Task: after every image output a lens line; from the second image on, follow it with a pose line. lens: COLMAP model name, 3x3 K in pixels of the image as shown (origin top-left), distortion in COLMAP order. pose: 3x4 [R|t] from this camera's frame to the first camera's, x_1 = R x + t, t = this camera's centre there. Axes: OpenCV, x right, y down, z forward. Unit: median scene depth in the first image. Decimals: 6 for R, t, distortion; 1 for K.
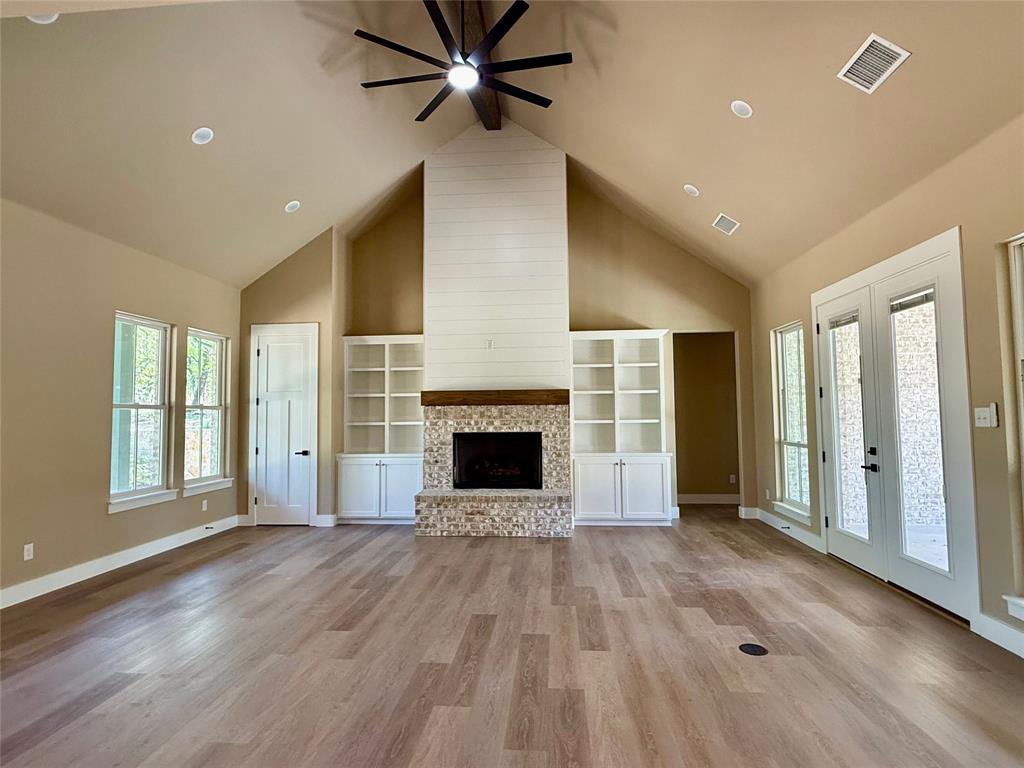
lens RADIAL K [[549.1, 0, 510.8], [0, 549.1, 383.6], [0, 0, 1]] dist [-0.001798, -0.000613]
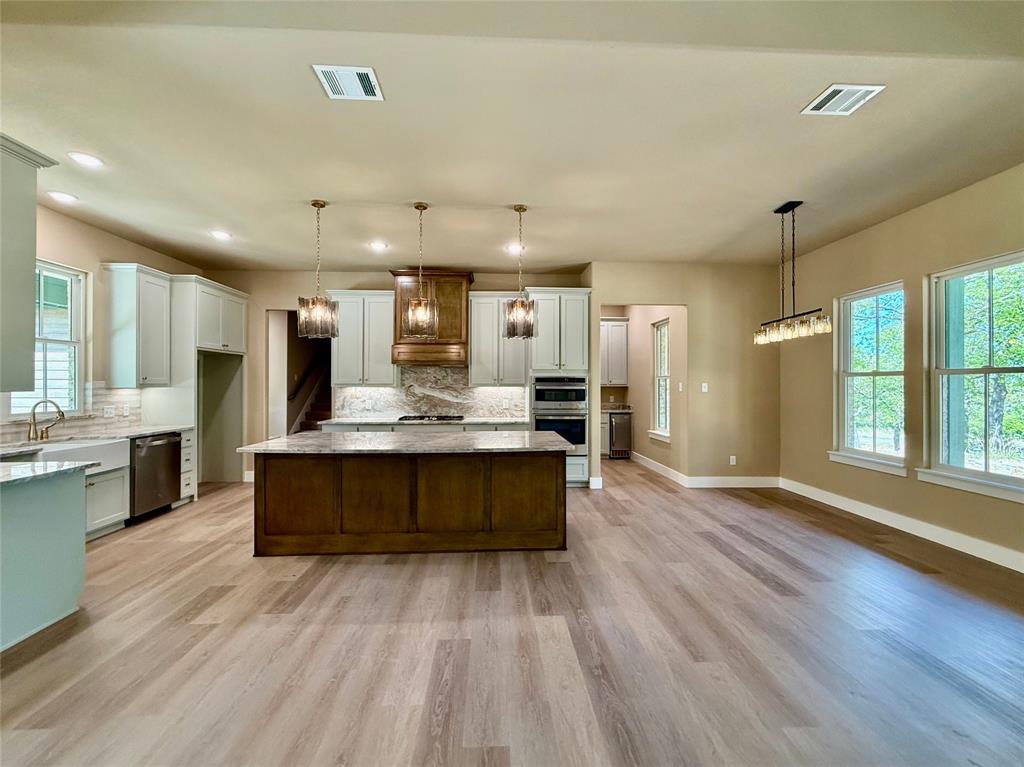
lens RADIAL K [[413.6, 0, 512.7], [0, 413.6, 383.0], [0, 0, 1]] dist [0.003512, -0.000050]
pose [[-0.991070, 0.009717, -0.132988, 0.023240], [0.017355, 0.998258, -0.056392, 0.033564], [0.132208, -0.058197, -0.989512, 0.592217]]
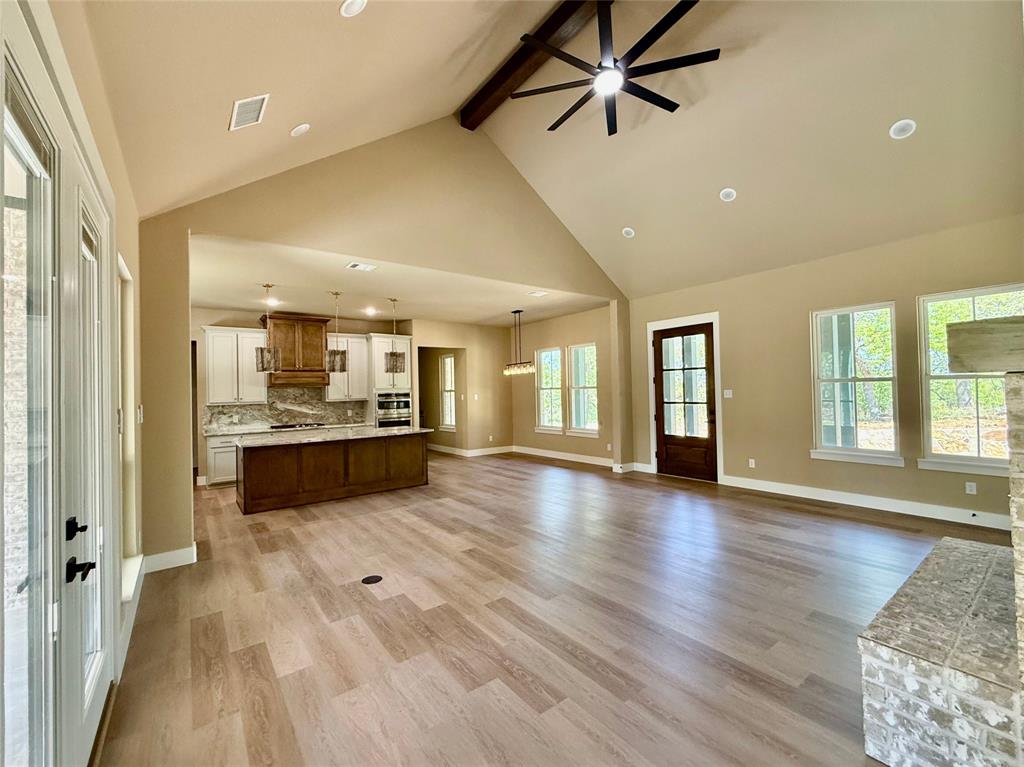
lens RADIAL K [[424.0, 0, 505.0], [0, 424.0, 384.5], [0, 0, 1]] dist [0.001841, 0.000052]
pose [[-0.750695, 0.019828, -0.660352, 0.424666], [0.069014, 0.996434, -0.048536, 0.036923], [0.657035, -0.082009, -0.749386, 0.986019]]
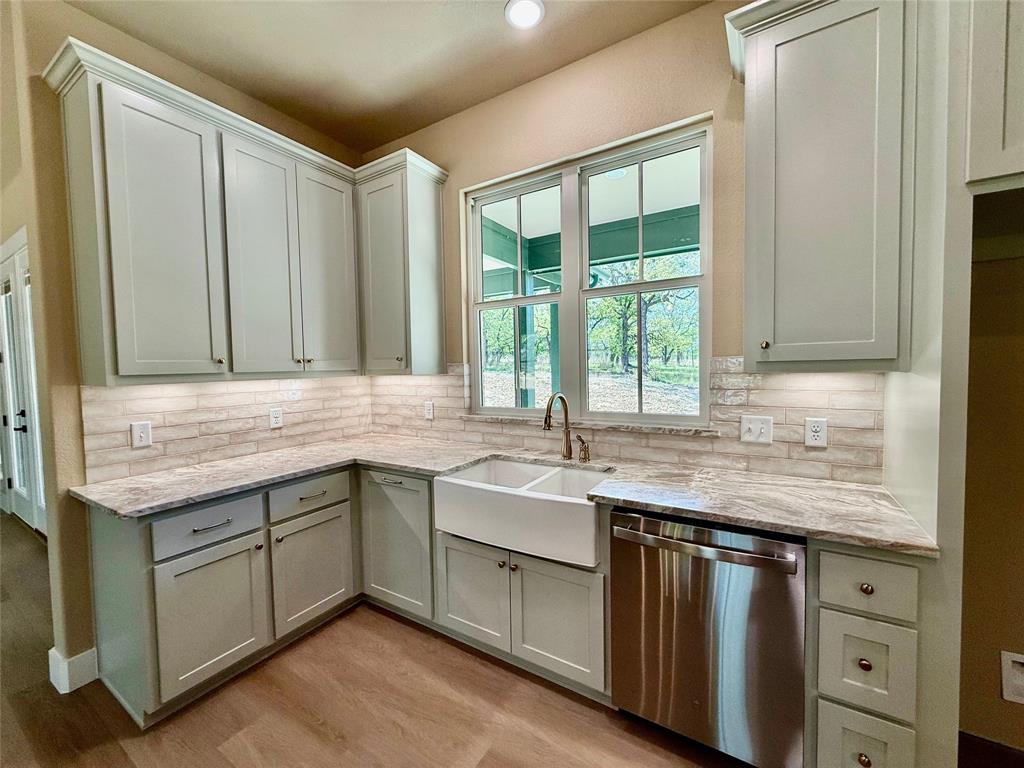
lens RADIAL K [[413.6, 0, 506.8], [0, 413.6, 384.0], [0, 0, 1]] dist [0.003512, -0.000050]
pose [[0.460894, -0.038842, 0.886605, 0.261179], [-0.034026, 0.997534, 0.061390, -0.011313], [-0.886803, -0.058461, 0.458435, -0.141868]]
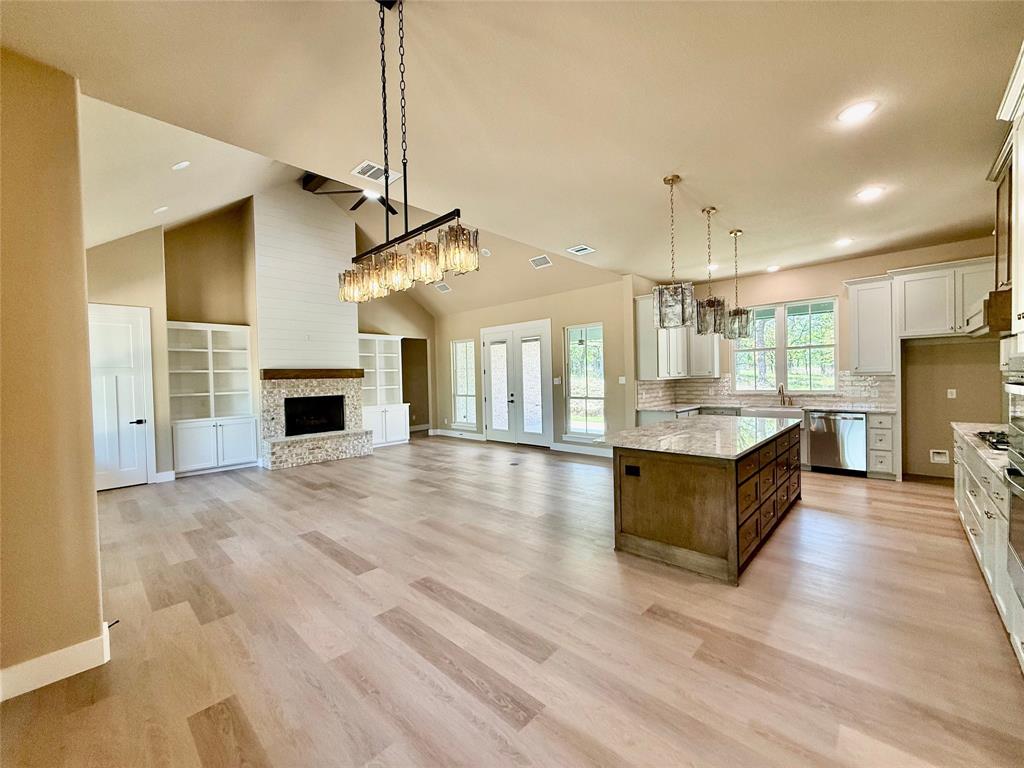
lens RADIAL K [[413.6, 0, 509.1], [0, 413.6, 382.3], [0, 0, 1]] dist [0.003512, -0.000050]
pose [[0.624438, -0.014299, 0.780943, -0.592541], [-0.025301, 0.998937, 0.038521, -0.008516], [-0.780664, -0.043812, 0.623413, -0.137755]]
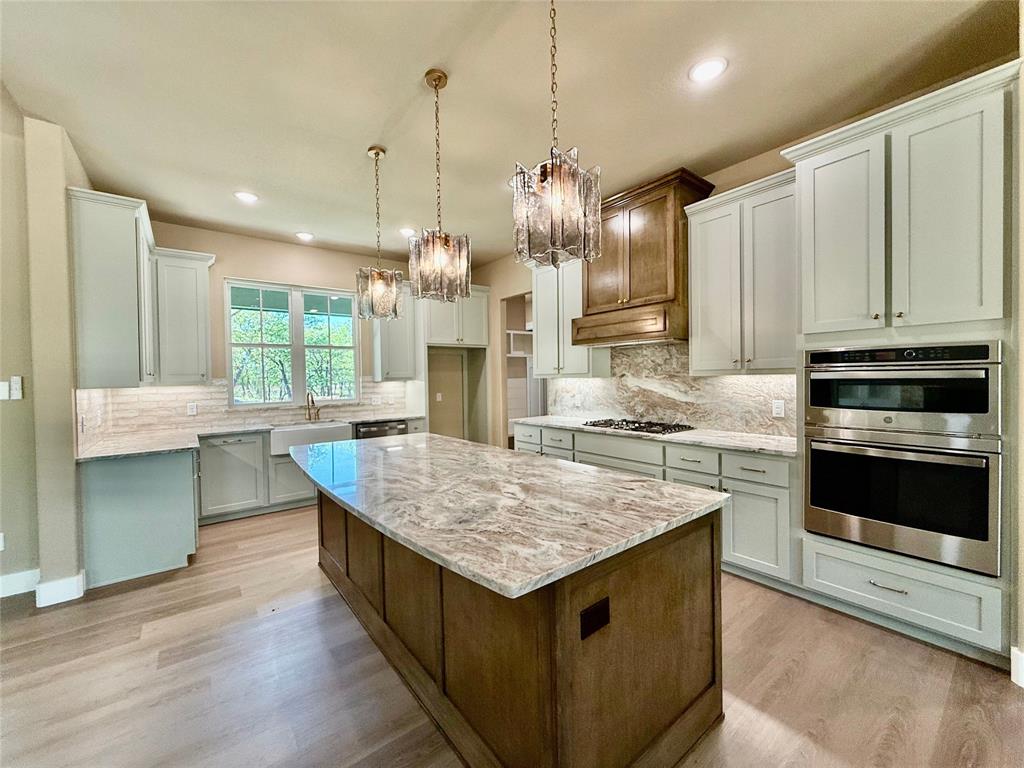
lens RADIAL K [[413.6, 0, 516.3], [0, 413.6, 381.9], [0, 0, 1]] dist [0.003512, -0.000050]
pose [[-0.683435, 0.014972, 0.729858, -0.223947], [-0.014036, 0.999335, -0.033644, 0.017376], [-0.729877, -0.033238, -0.682770, 0.202654]]
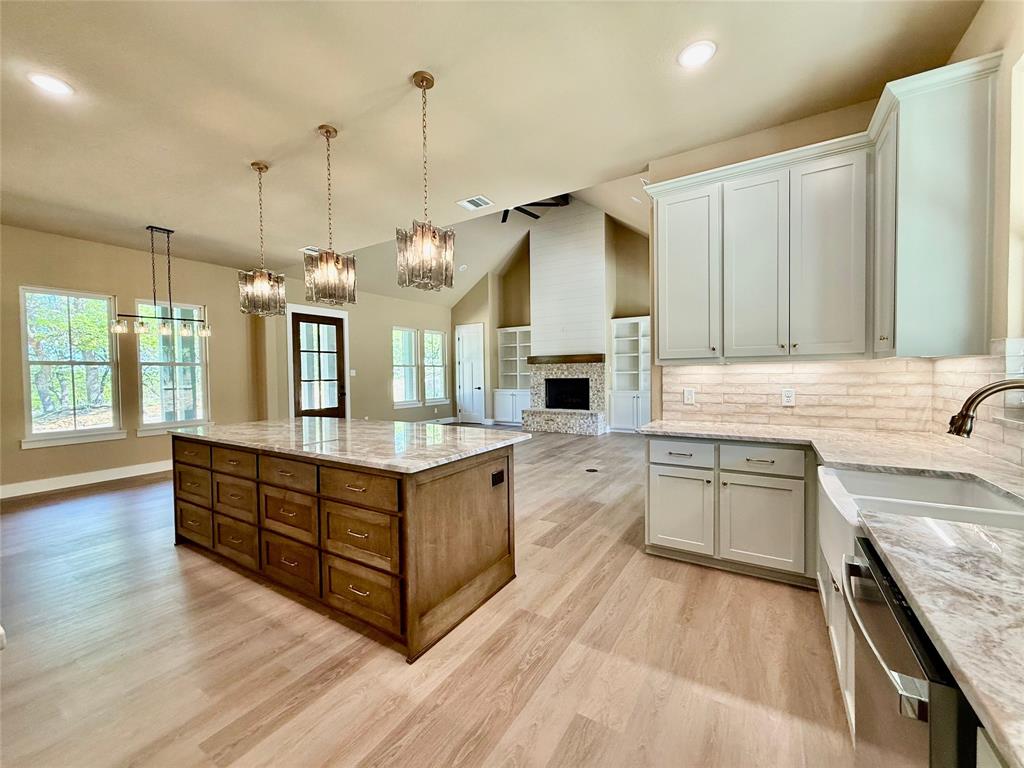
lens RADIAL K [[413.6, 0, 510.7], [0, 413.6, 382.0], [0, 0, 1]] dist [0.003512, -0.000050]
pose [[0.886719, 0.007608, -0.462245, 0.448114], [0.030219, 0.996772, 0.074374, -0.006196], [0.461319, -0.079917, 0.883628, -0.298959]]
